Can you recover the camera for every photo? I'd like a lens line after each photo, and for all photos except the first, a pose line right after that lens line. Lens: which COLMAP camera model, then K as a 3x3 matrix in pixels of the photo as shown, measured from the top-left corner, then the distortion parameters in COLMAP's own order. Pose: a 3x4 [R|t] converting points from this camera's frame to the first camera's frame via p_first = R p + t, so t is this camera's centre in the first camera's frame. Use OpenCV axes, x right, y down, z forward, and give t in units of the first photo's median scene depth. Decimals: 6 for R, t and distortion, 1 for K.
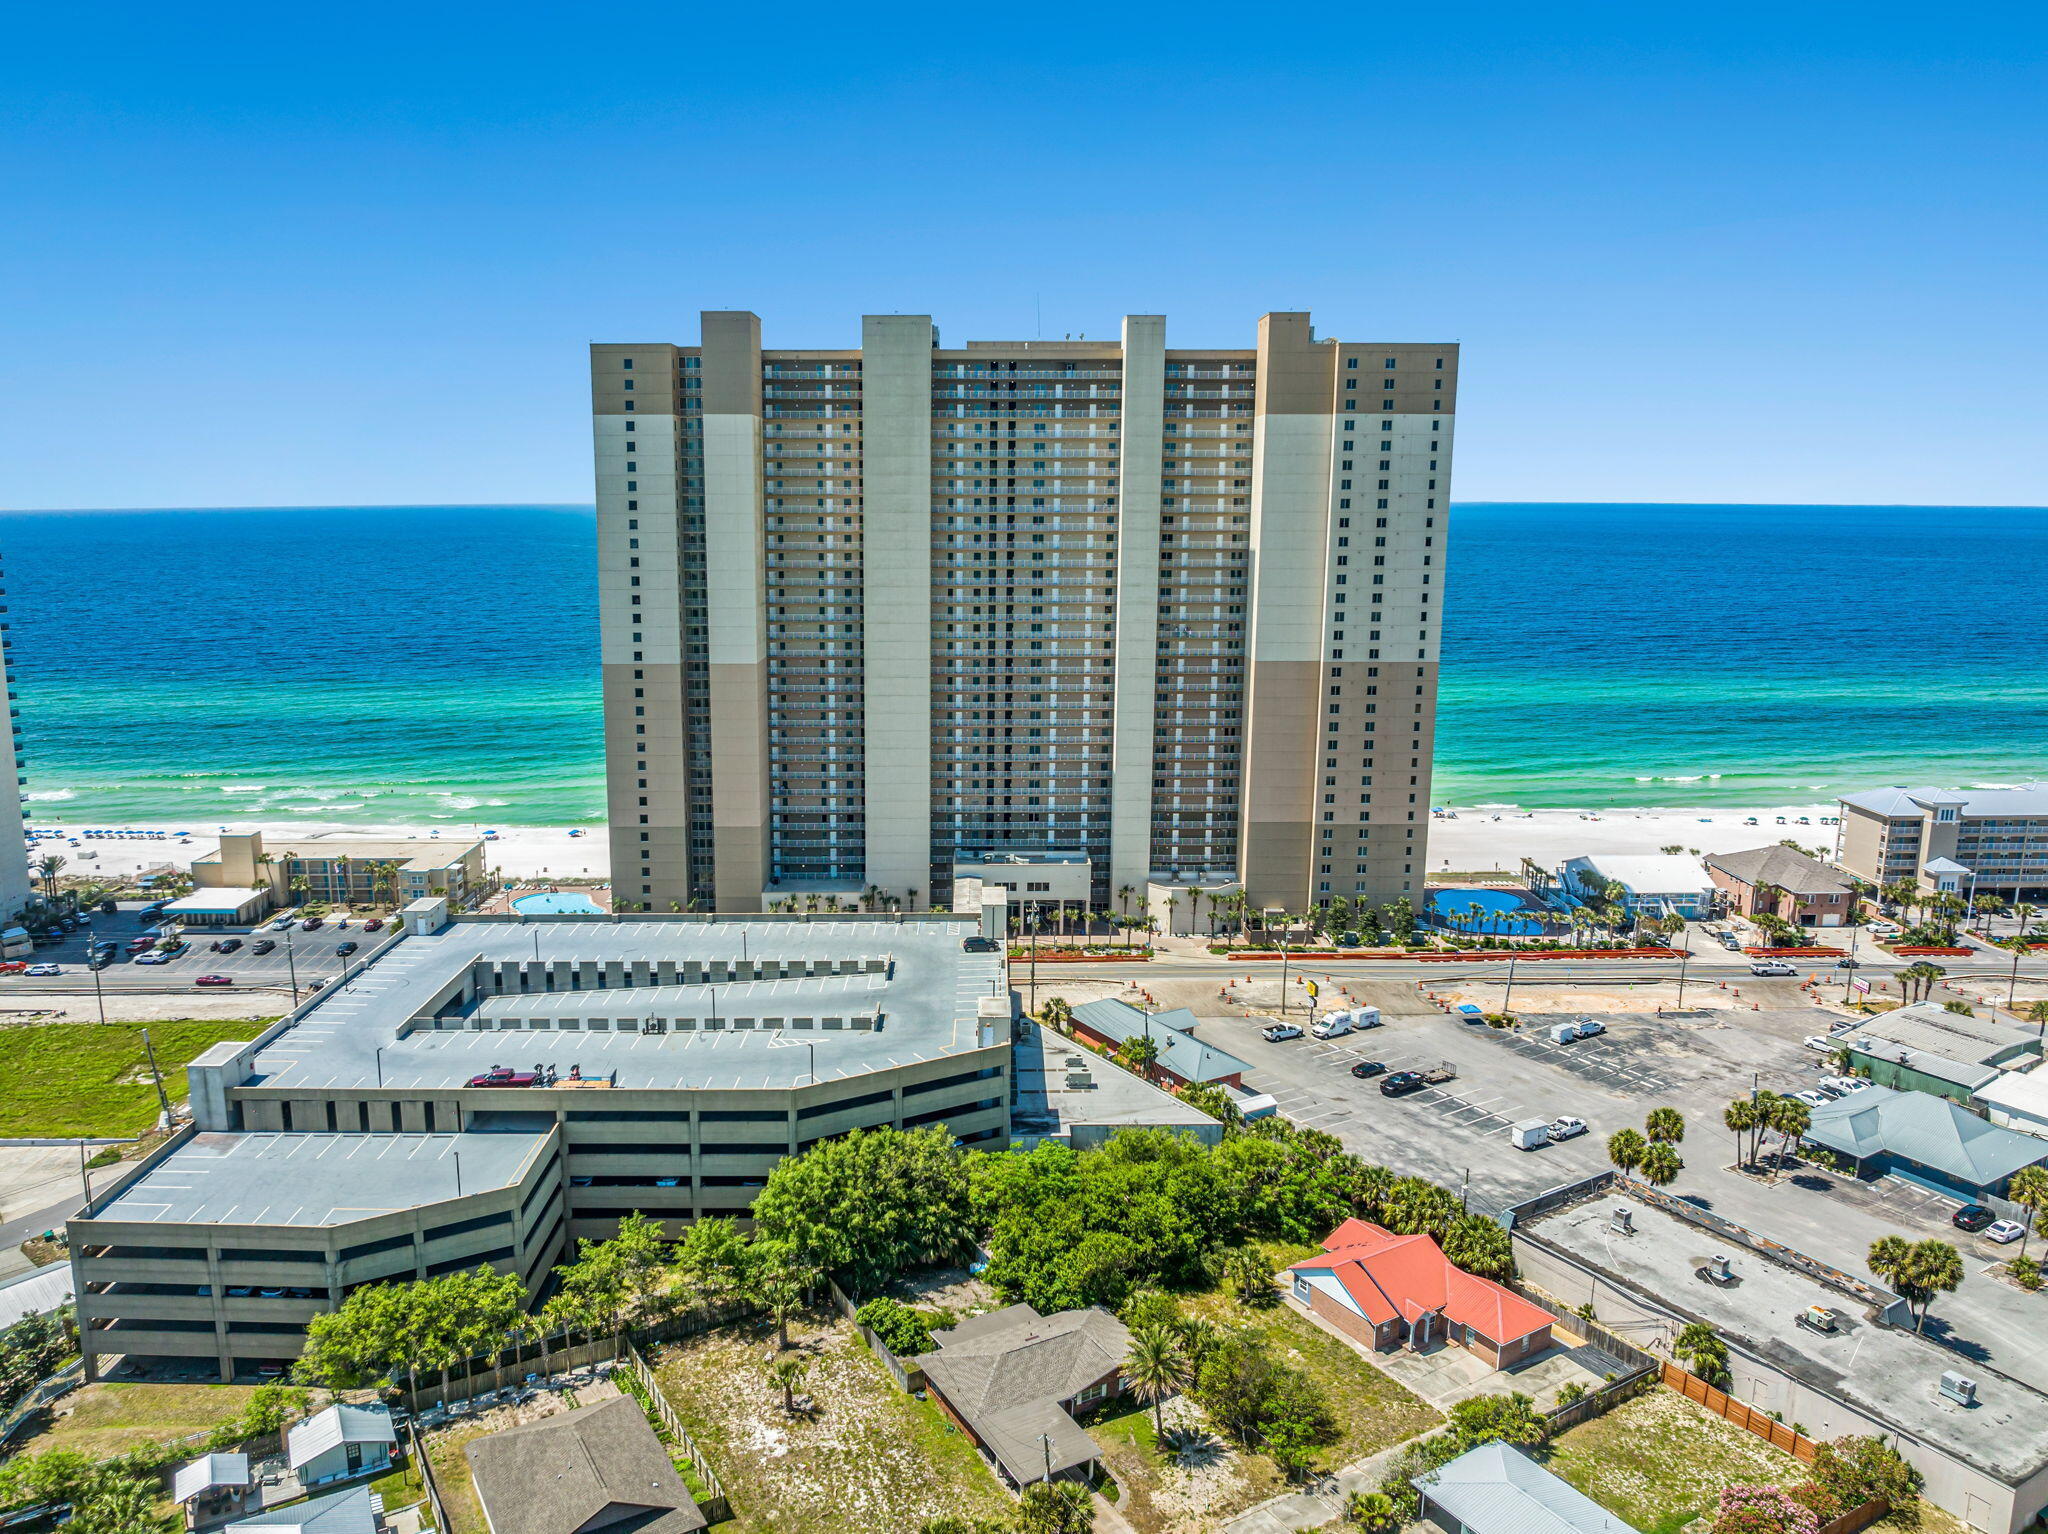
lens RADIAL K [[1458.6, 0, 1022.2], [0, 1458.6, 767.0], [0, 0, 1]] dist [0.002613, -0.000598]
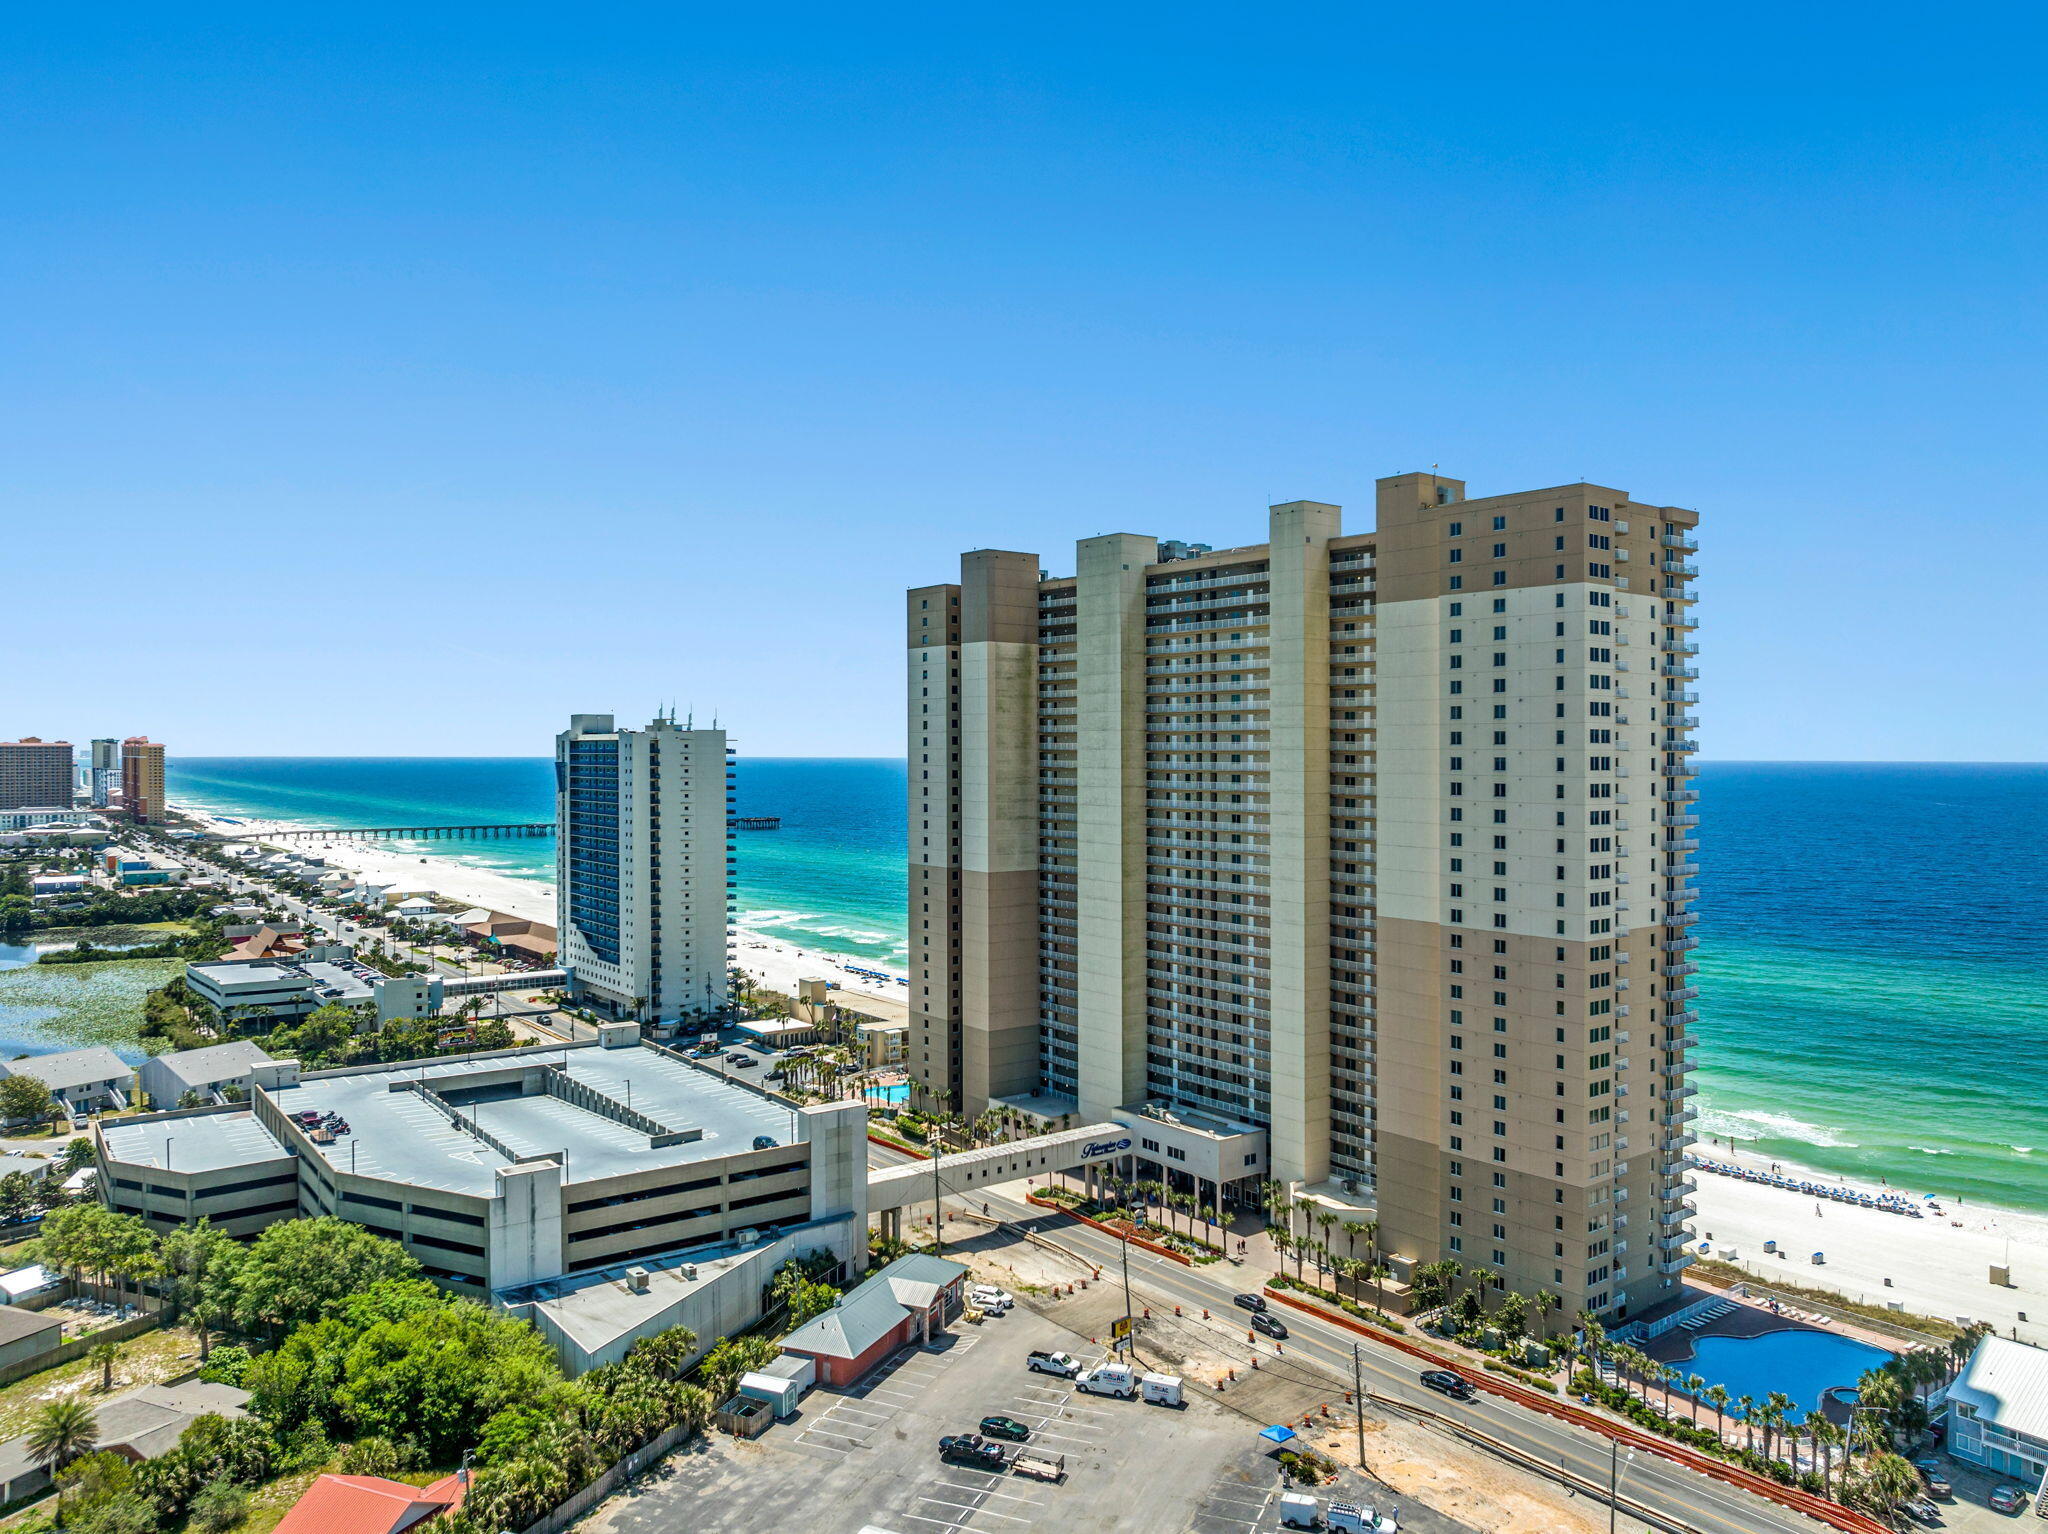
lens RADIAL K [[1458.6, 0, 1022.6], [0, 1458.6, 762.0], [0, 0, 1]] dist [0.002613, -0.000598]
pose [[0.594831, 0.008969, -0.803801, 0.674941], [-0.151202, 0.983338, -0.100920, -0.046944], [0.789502, 0.181567, 0.586276, 0.389570]]
